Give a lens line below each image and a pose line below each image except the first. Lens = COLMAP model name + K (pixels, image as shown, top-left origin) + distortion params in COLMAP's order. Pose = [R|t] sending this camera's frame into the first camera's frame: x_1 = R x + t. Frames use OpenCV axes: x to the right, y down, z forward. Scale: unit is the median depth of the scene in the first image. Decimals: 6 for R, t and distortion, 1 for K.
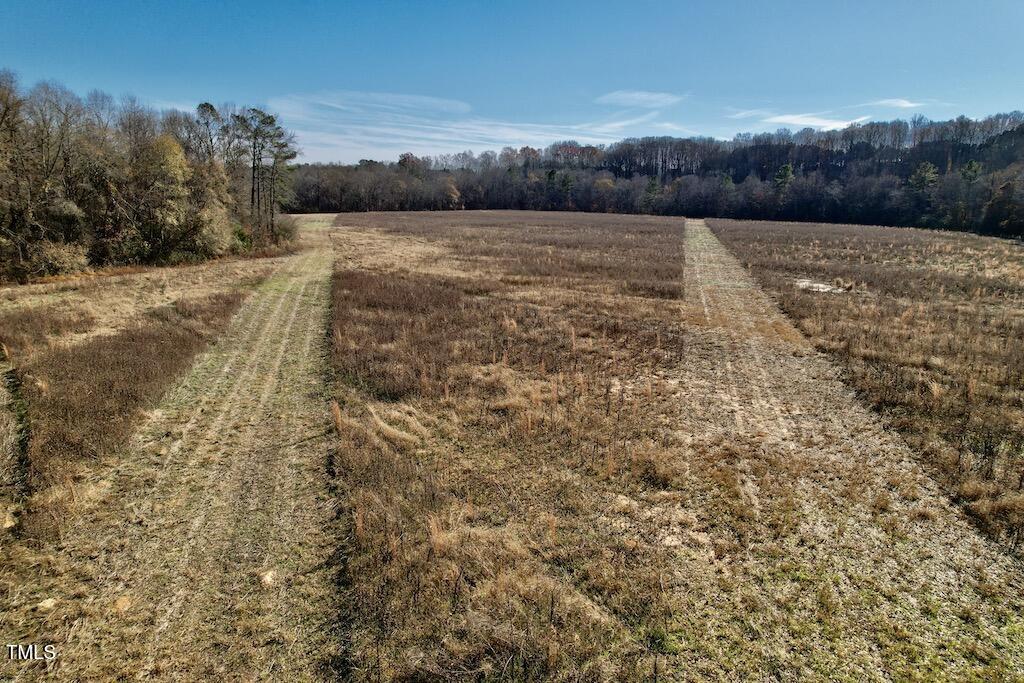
lens RADIAL K [[655.5, 0, 511.3], [0, 655.5, 340.7], [0, 0, 1]] dist [-0.053255, 0.038753]
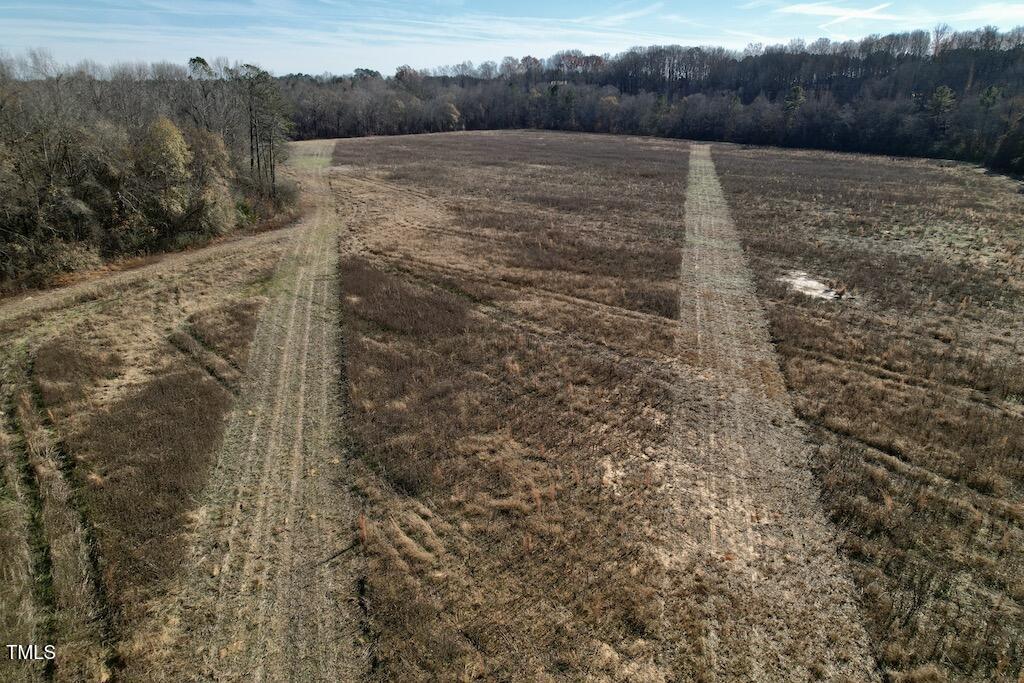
lens RADIAL K [[655.5, 0, 509.8], [0, 655.5, 341.6], [0, 0, 1]] dist [-0.053255, 0.038753]
pose [[0.999930, -0.008830, -0.007886, 0.001916], [0.009894, 0.989065, 0.147150, -0.171420], [0.006501, -0.147217, 0.989083, -0.037795]]
